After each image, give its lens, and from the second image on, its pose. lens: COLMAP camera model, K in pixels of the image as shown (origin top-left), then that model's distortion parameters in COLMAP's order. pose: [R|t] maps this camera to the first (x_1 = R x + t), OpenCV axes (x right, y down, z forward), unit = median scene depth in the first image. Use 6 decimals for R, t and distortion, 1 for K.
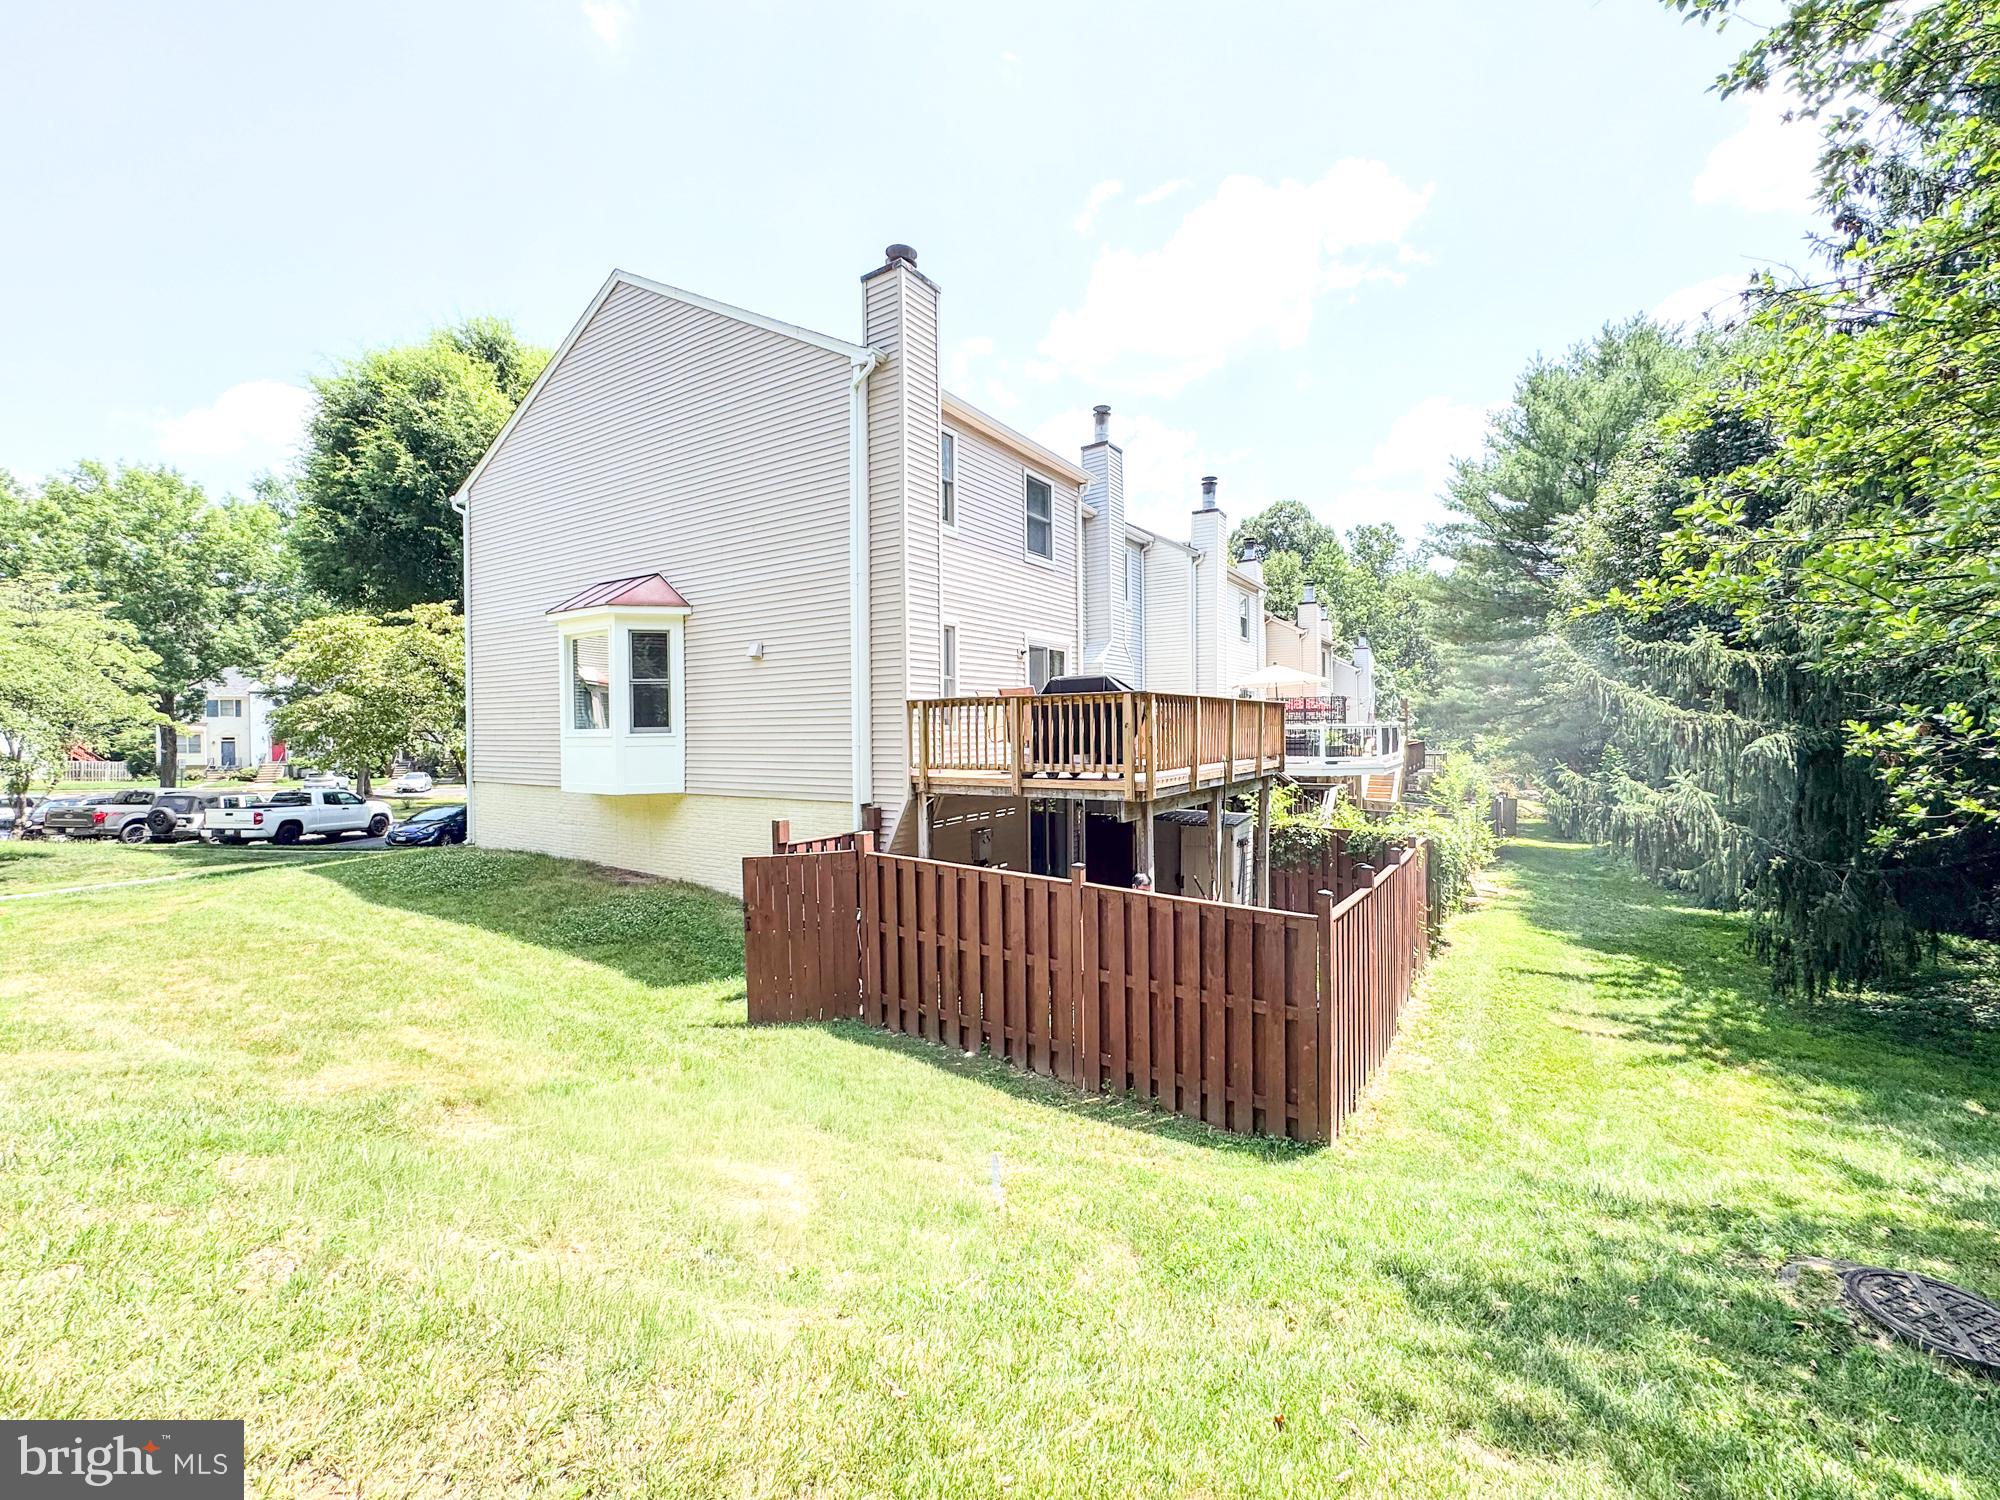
lens RADIAL K [[811.6, 0, 1001.1], [0, 811.6, 734.4], [0, 0, 1]] dist [-0.002632, -0.000330]
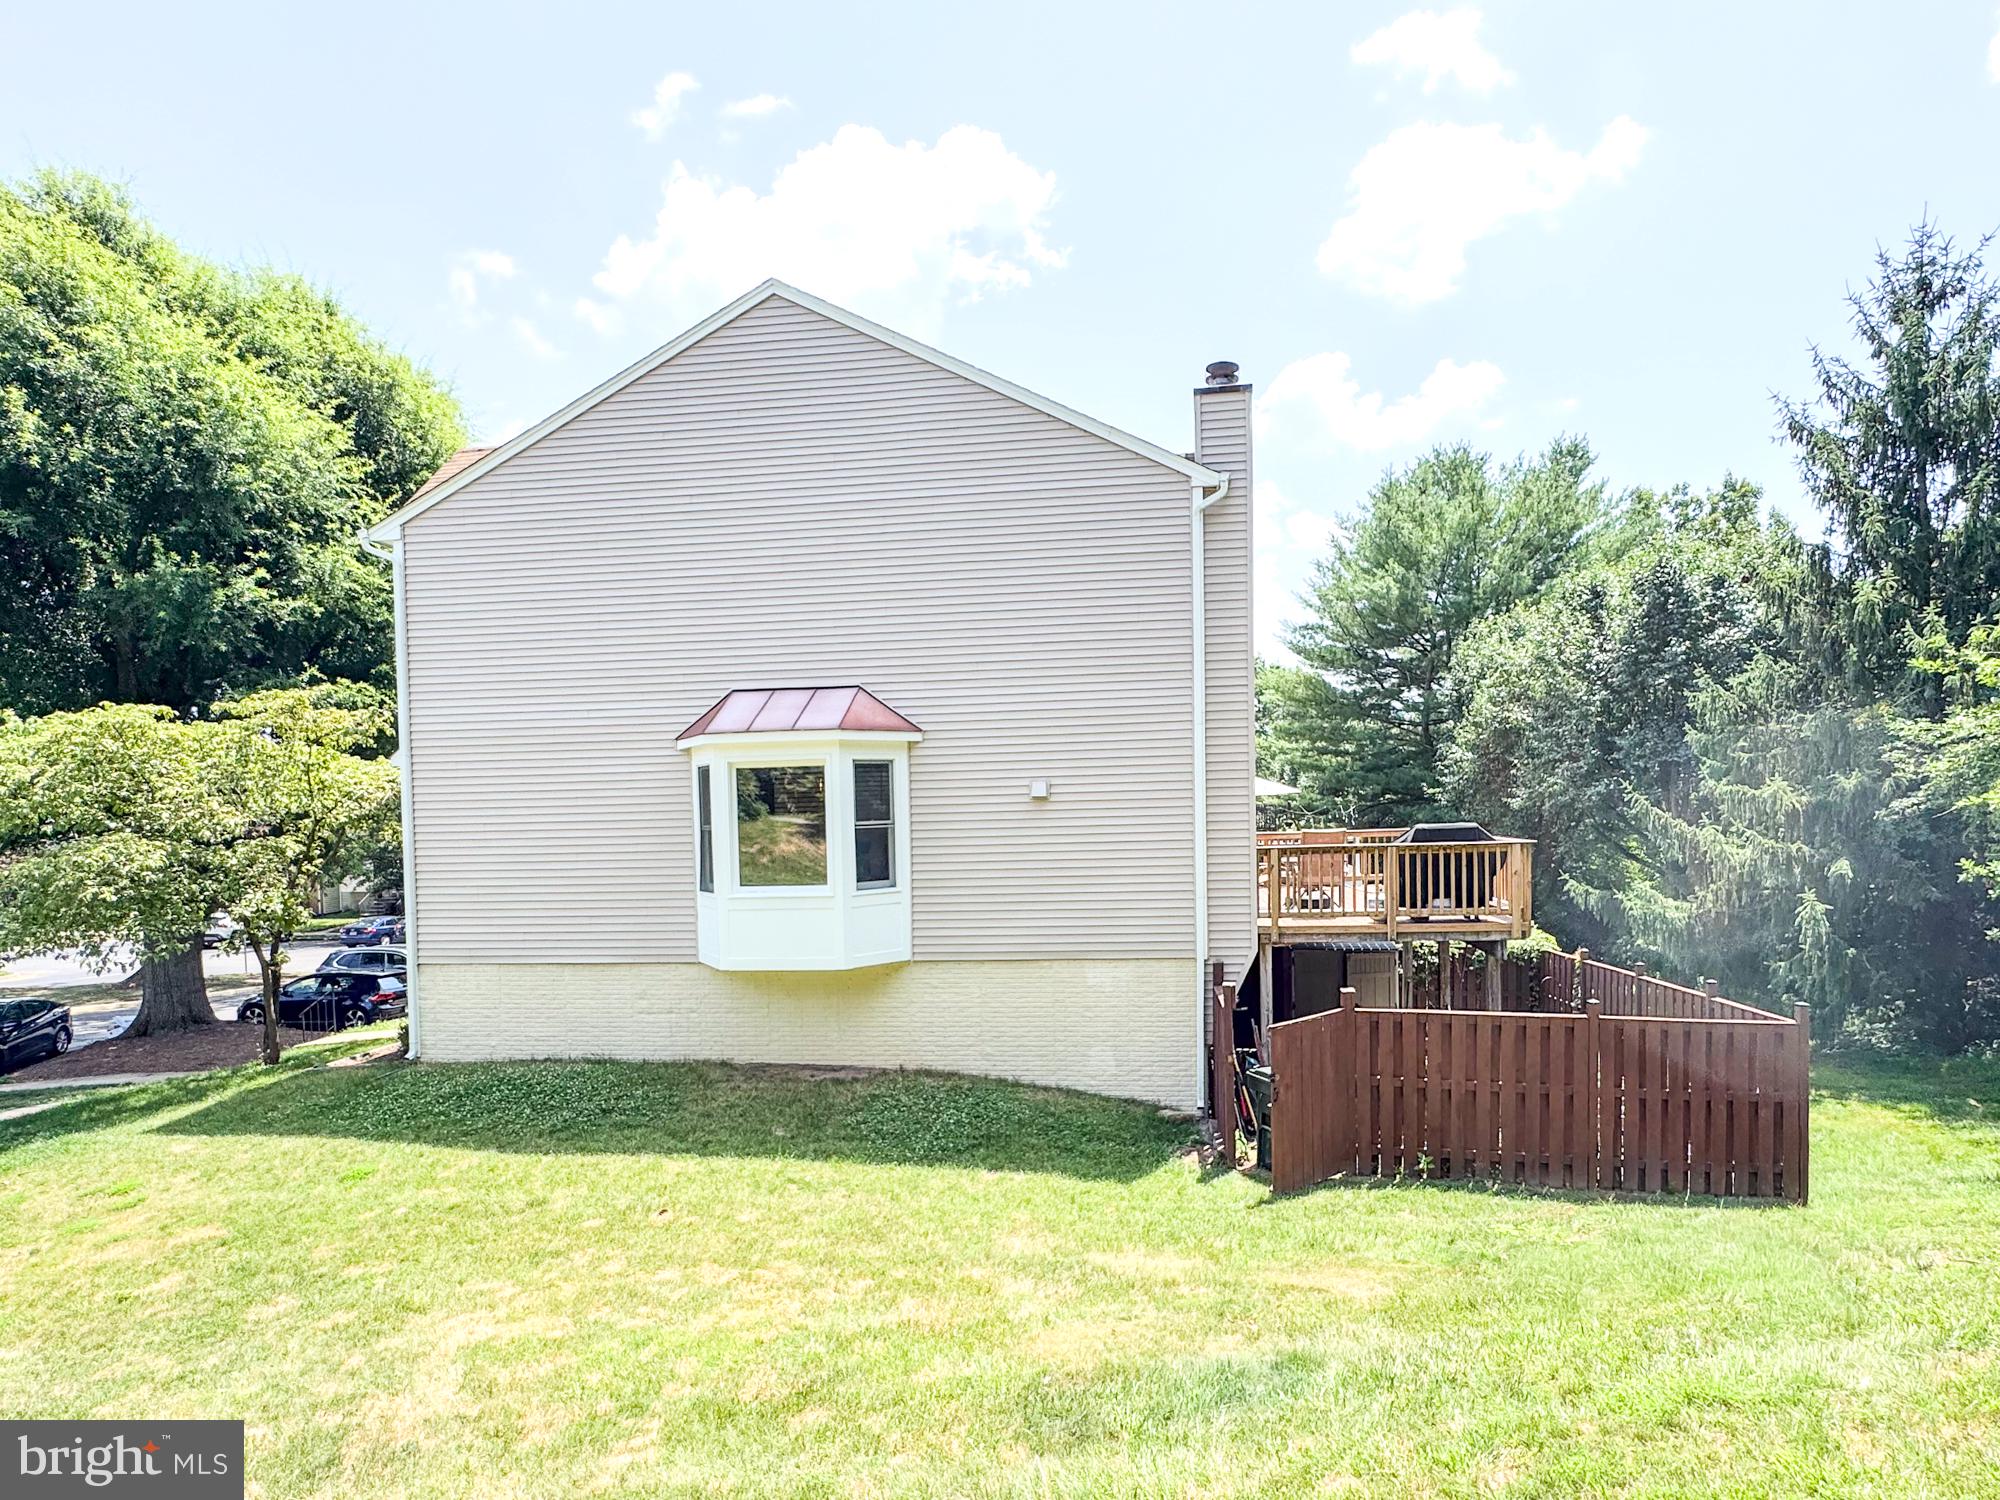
lens RADIAL K [[1046.6, 0, 1050.0], [0, 1046.6, 839.1], [0, 0, 1]] dist [-0.000984, -0.000173]
pose [[0.894212, -0.025633, 0.446910, -0.789033], [0.019038, 0.999634, 0.019243, -0.072437], [-0.447239, -0.008699, 0.894372, 0.003984]]
